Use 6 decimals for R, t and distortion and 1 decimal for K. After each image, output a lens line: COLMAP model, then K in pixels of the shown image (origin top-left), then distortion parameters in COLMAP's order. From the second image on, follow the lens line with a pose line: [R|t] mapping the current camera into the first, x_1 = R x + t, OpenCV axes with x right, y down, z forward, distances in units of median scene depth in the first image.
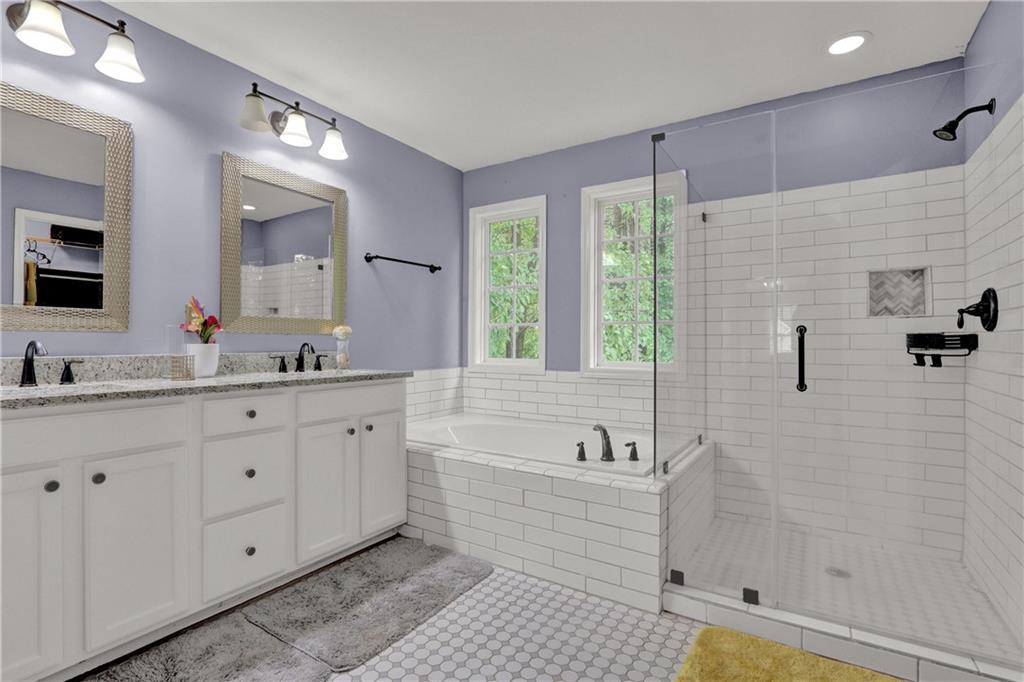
lens RADIAL K [[483.1, 0, 512.6], [0, 483.1, 341.5], [0, 0, 1]] dist [-0.017879, 0.002759]
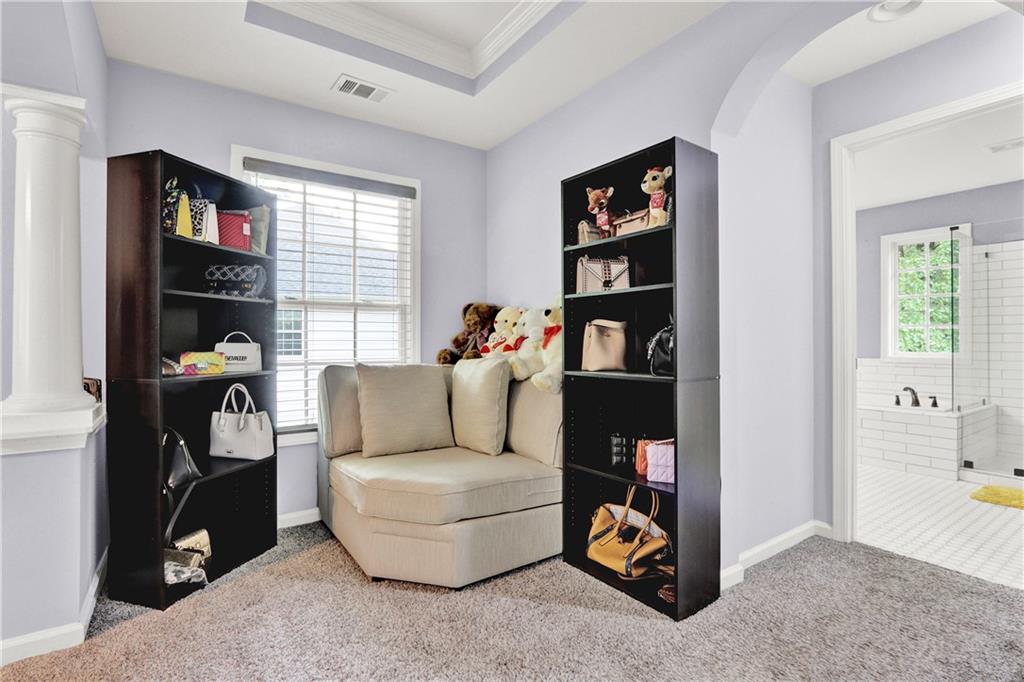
lens RADIAL K [[483.1, 0, 508.8], [0, 483.1, 339.4], [0, 0, 1]] dist [-0.017879, 0.002759]
pose [[0.915740, -0.003462, -0.401757, -0.460734], [0.003245, 0.999994, -0.001219, 0.001160], [0.401759, -0.000187, 0.915746, -1.183933]]
